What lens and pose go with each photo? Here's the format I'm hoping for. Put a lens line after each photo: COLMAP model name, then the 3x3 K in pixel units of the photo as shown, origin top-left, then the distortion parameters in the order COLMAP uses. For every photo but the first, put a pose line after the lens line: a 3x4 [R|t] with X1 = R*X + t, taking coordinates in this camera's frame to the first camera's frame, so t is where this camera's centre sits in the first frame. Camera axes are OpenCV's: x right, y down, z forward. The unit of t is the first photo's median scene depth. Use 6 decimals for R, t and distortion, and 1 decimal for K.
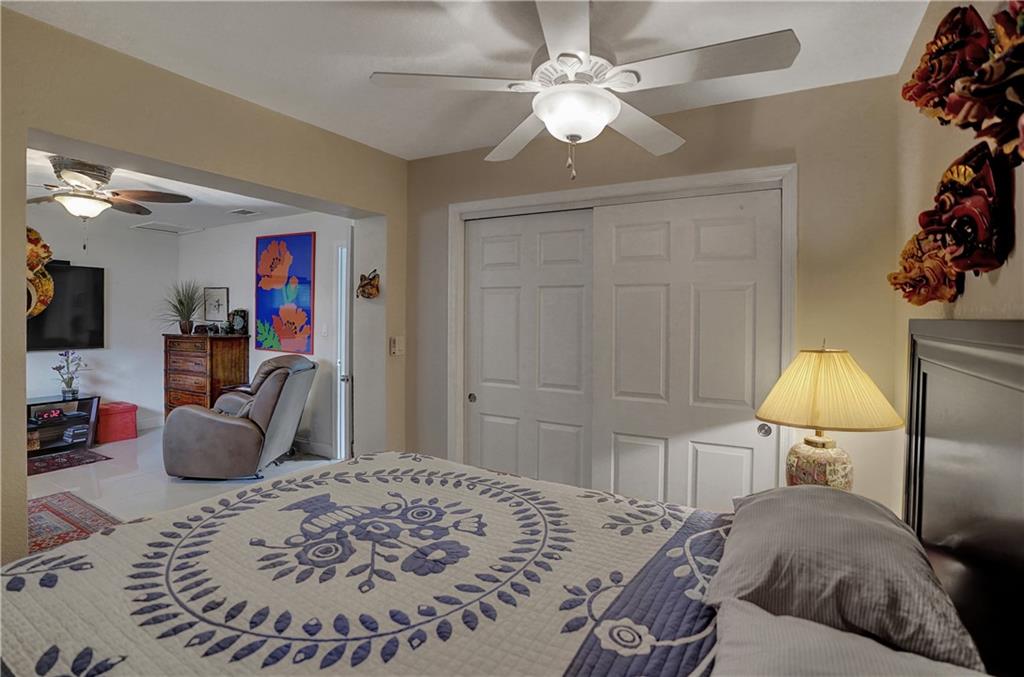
lens RADIAL K [[499.8, 0, 503.1], [0, 499.8, 335.7], [0, 0, 1]] dist [-0.036233, 0.009424]
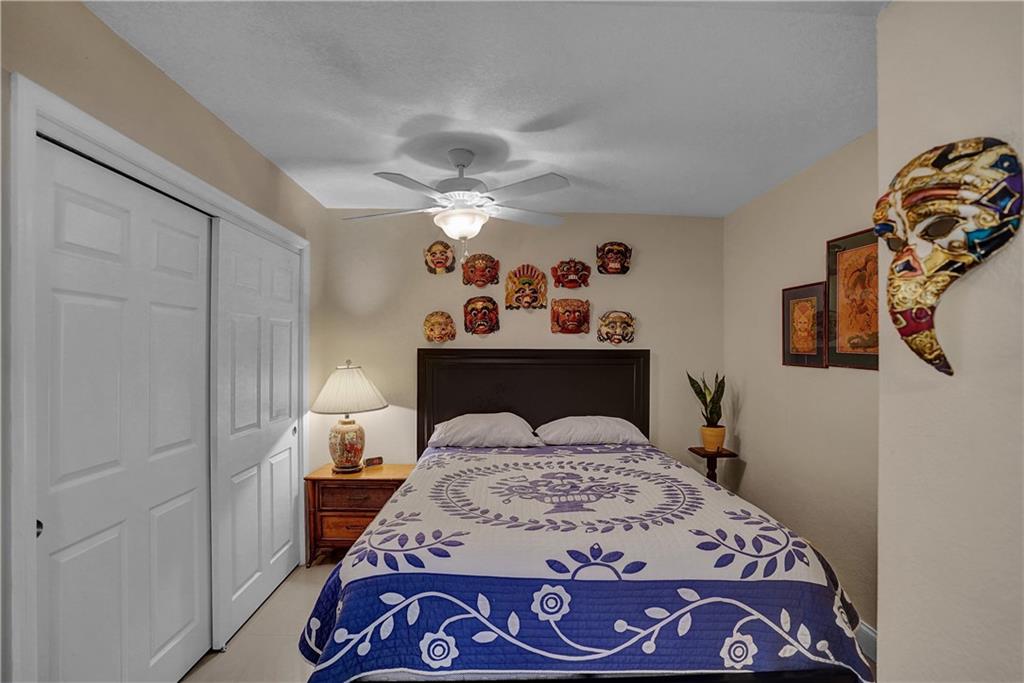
lens RADIAL K [[465.0, 0, 508.6], [0, 465.0, 358.7], [0, 0, 1]] dist [-0.045962, 0.000679]
pose [[-0.523494, -0.027435, 0.851588, -1.053157], [0.024241, 0.998597, 0.047072, -0.063107], [-0.851685, 0.045285, -0.522094, 1.431887]]
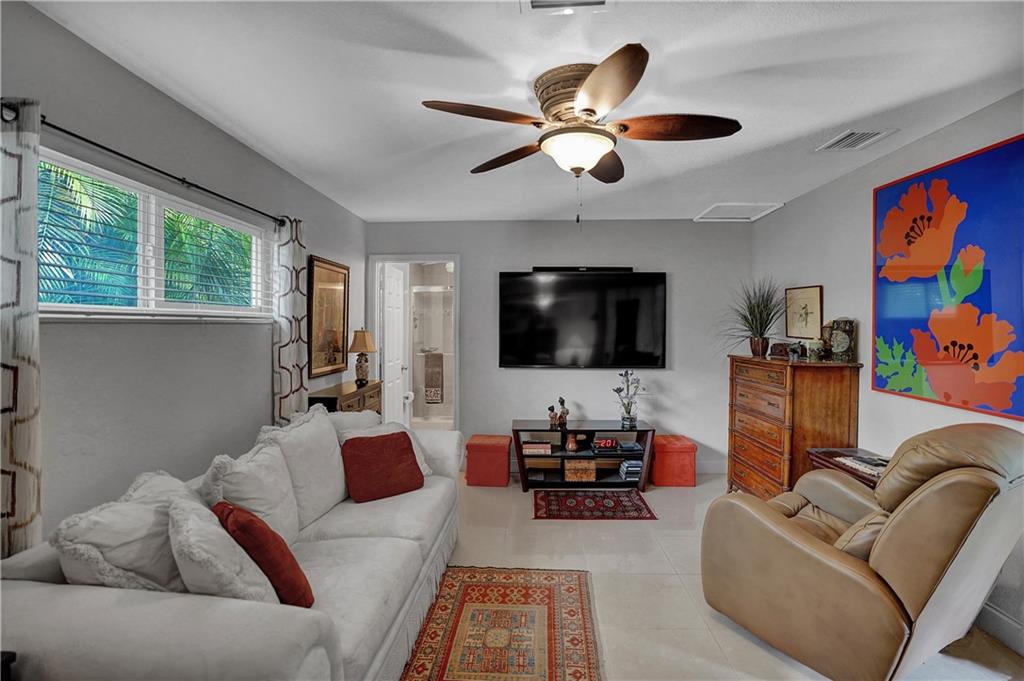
lens RADIAL K [[473.8, 0, 512.2], [0, 473.8, 326.4], [0, 0, 1]] dist [-0.035022, 0.004763]
pose [[0.465349, -0.009194, -0.885079, -0.643150], [-0.030313, 0.999194, -0.026317, -0.051929], [0.884608, 0.039076, 0.464695, 1.129727]]
